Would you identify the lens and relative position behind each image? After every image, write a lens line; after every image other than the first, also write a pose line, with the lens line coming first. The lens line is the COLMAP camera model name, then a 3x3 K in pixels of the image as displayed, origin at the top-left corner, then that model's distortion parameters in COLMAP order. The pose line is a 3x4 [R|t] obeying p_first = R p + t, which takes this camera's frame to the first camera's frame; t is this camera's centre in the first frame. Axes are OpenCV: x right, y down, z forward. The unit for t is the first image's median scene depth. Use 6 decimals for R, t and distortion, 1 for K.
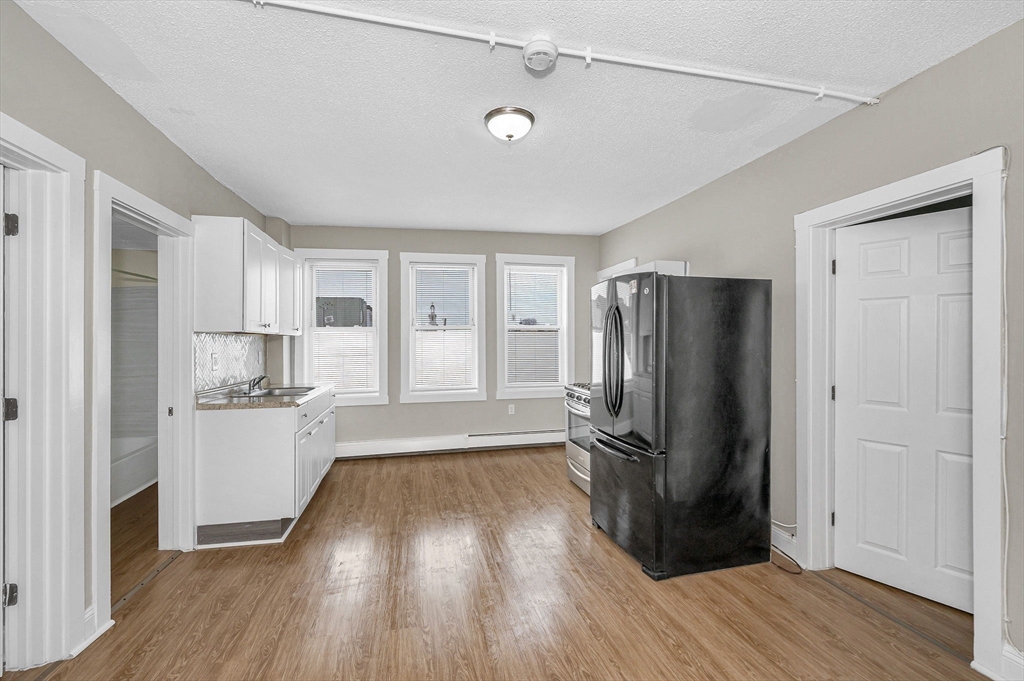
lens RADIAL K [[444.9, 0, 510.6], [0, 444.9, 338.9], [0, 0, 1]] dist [-0.001312, -0.001463]
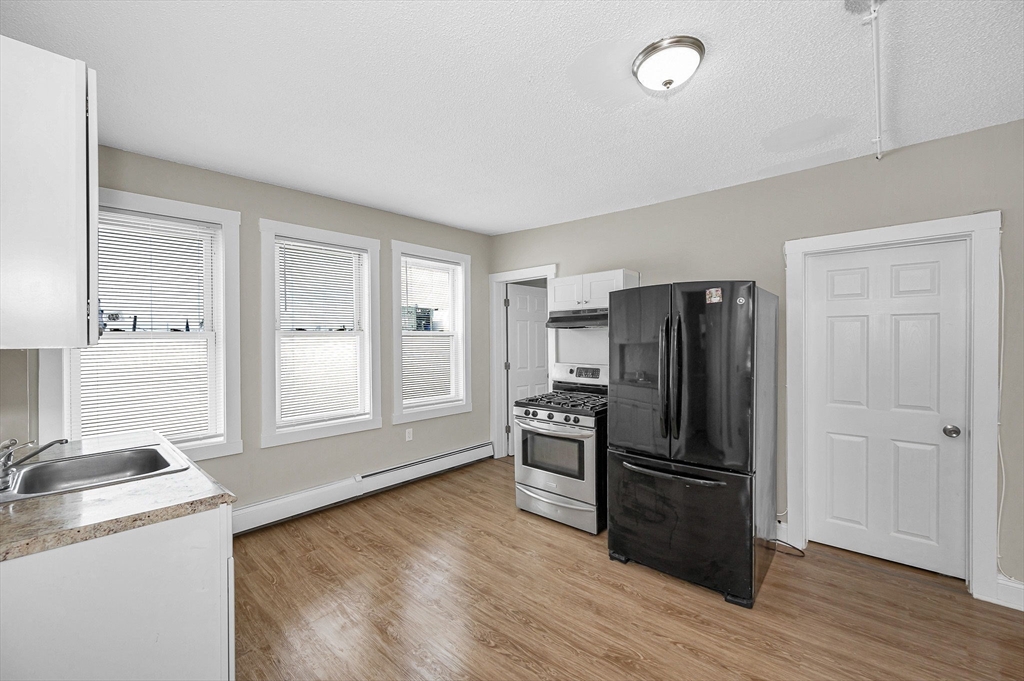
lens RADIAL K [[418.8, 0, 507.7], [0, 418.8, 341.4], [0, 0, 1]] dist [-0.003269, -0.000061]
pose [[0.820399, -0.002996, 0.571784, -0.356617], [0.002214, 0.999995, 0.002063, -0.015778], [-0.571787, -0.000427, 0.820402, 0.335303]]
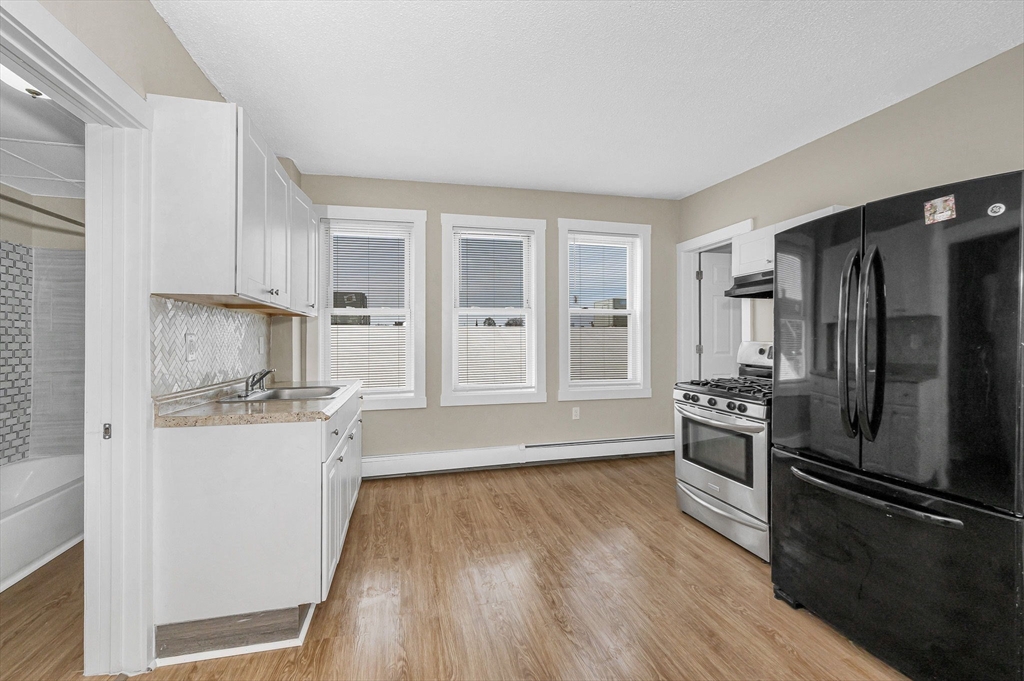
lens RADIAL K [[418.8, 0, 503.2], [0, 418.8, 338.7], [0, 0, 1]] dist [-0.003269, -0.000061]
pose [[0.999820, 0.003210, 0.018693, -0.178840], [-0.003265, 0.999990, 0.002936, 0.027580], [-0.018684, -0.002996, 0.999821, 0.305889]]
